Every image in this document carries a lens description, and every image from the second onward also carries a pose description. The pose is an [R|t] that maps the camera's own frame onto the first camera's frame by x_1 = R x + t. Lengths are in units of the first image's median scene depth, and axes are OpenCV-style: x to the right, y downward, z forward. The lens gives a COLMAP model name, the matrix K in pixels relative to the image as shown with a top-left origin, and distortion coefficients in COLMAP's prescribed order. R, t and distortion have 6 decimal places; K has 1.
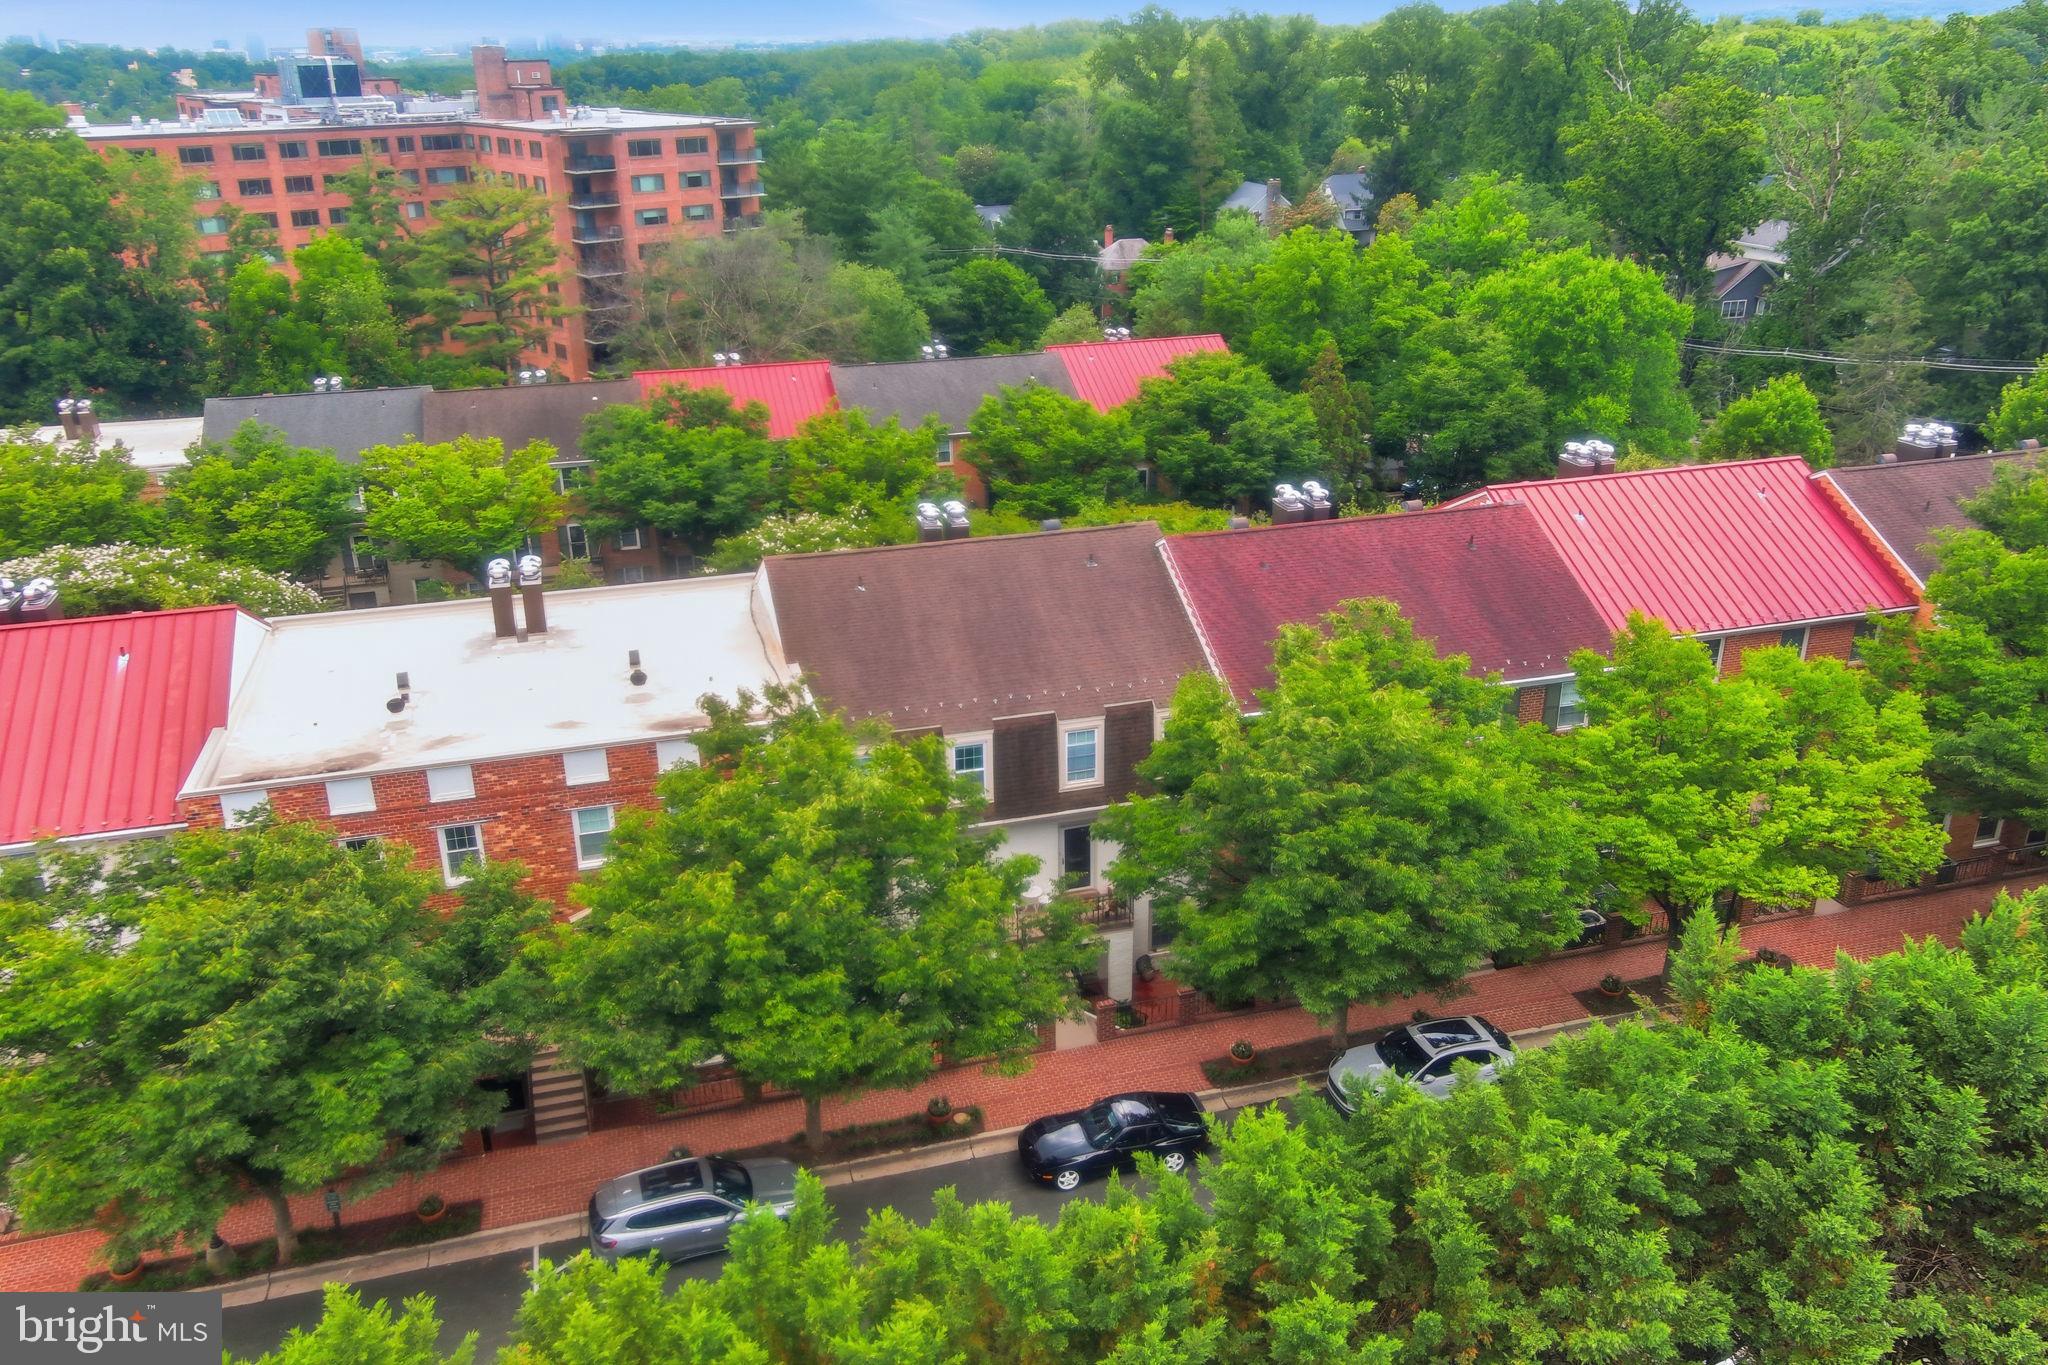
lens RADIAL K [[1571.4, 0, 1025.2], [0, 1571.4, 683.2], [0, 0, 1]] dist [0.019134, -0.004293]
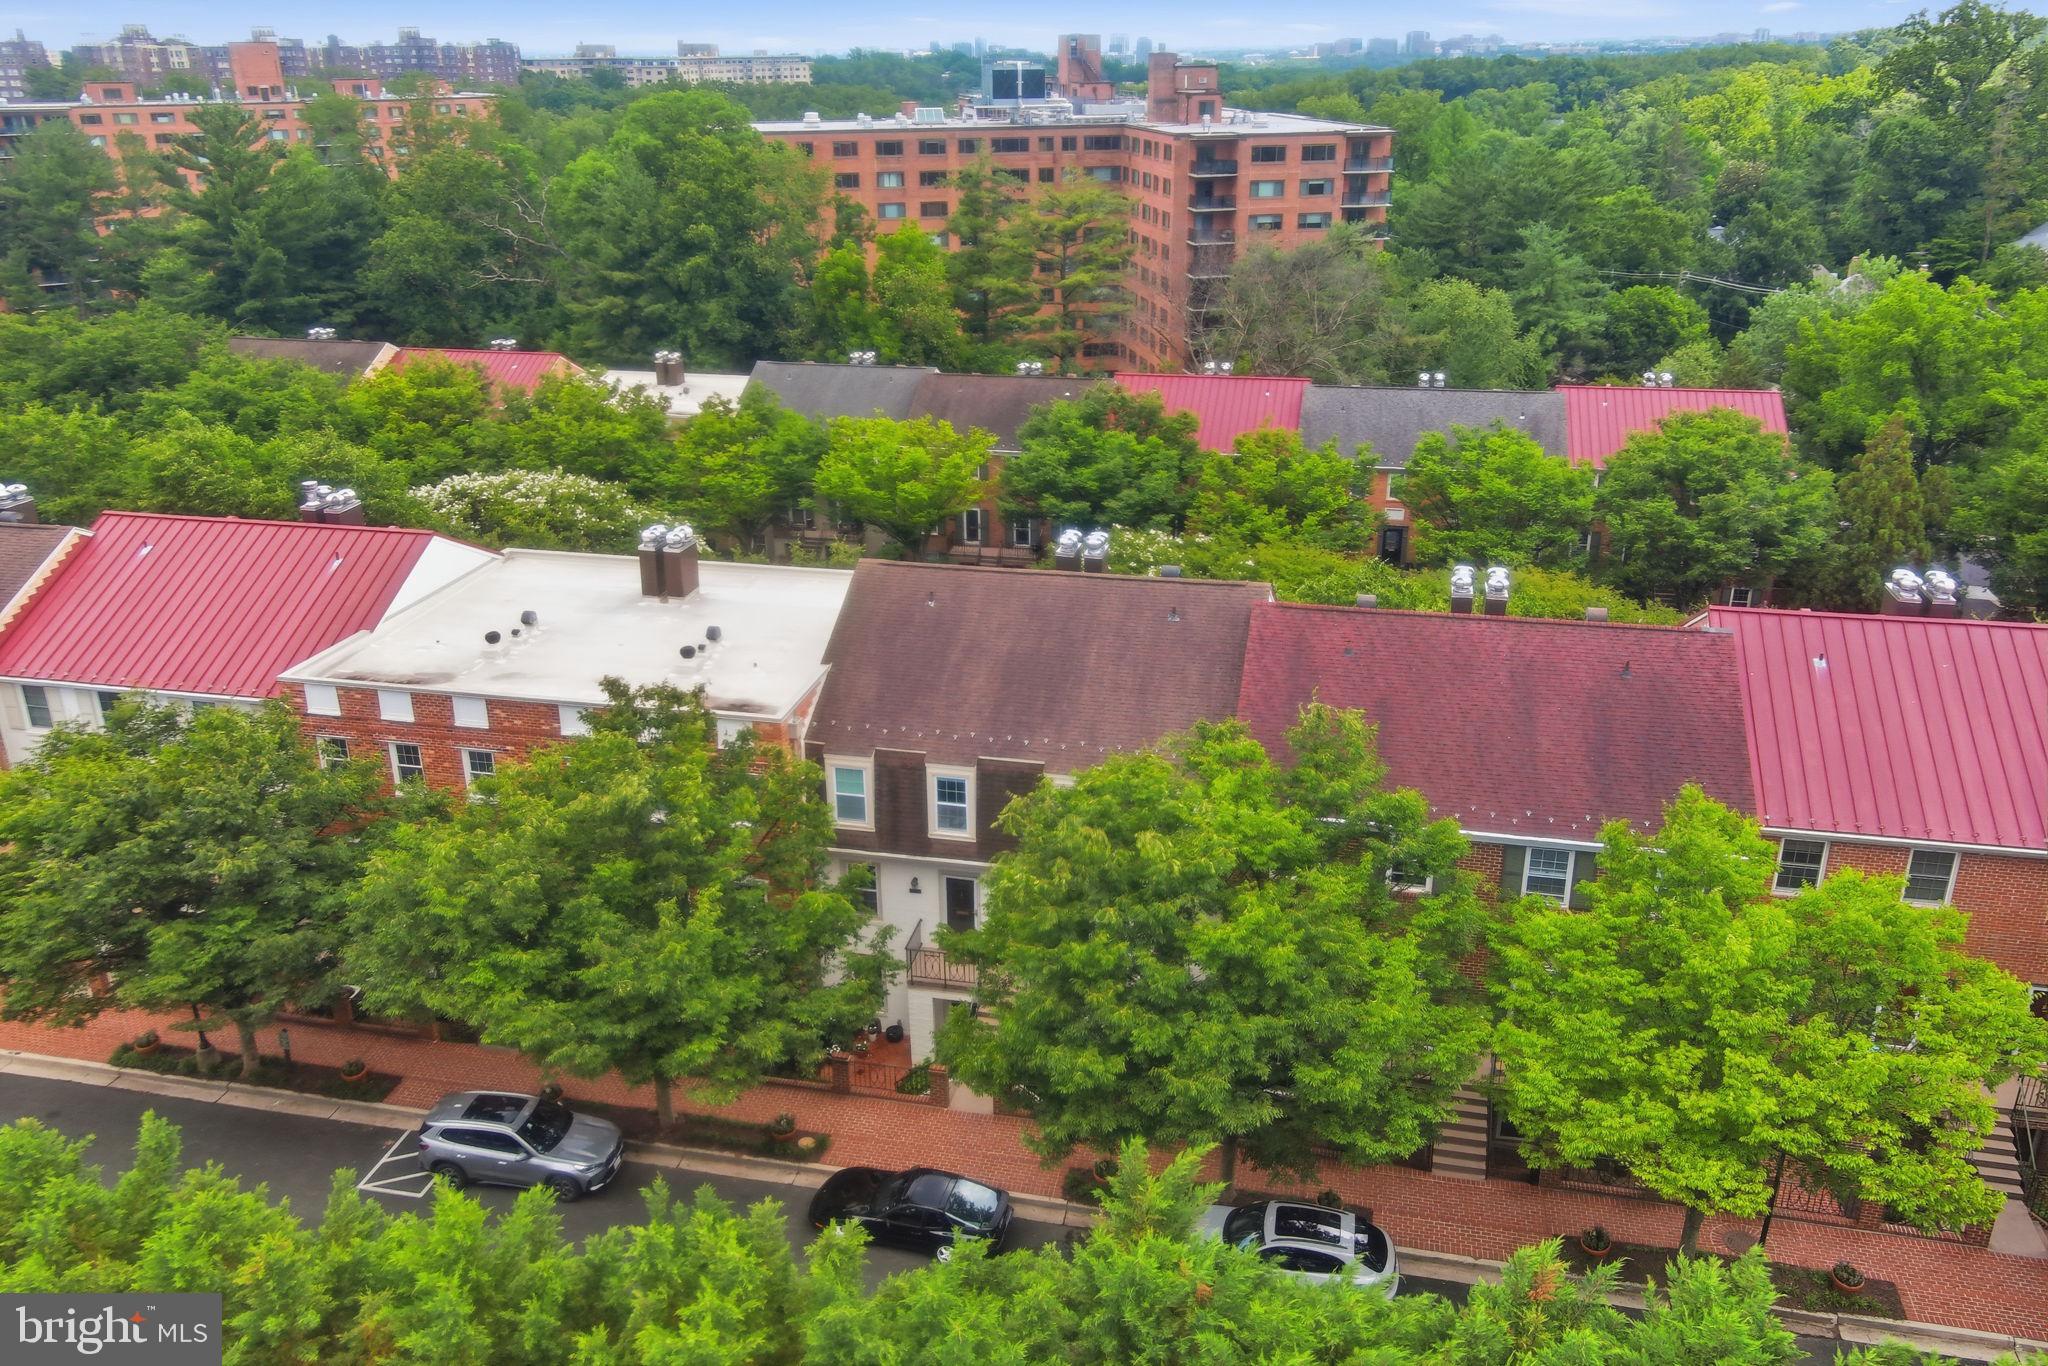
lens RADIAL K [[1571.4, 0, 1025.7], [0, 1571.4, 683.6], [0, 0, 1]] dist [0.019134, -0.004293]
pose [[0.878201, 0.182137, -0.442254, 0.187938], [-0.182687, 0.982283, 0.041773, -0.029814], [0.442027, 0.044109, 0.895917, 0.064272]]
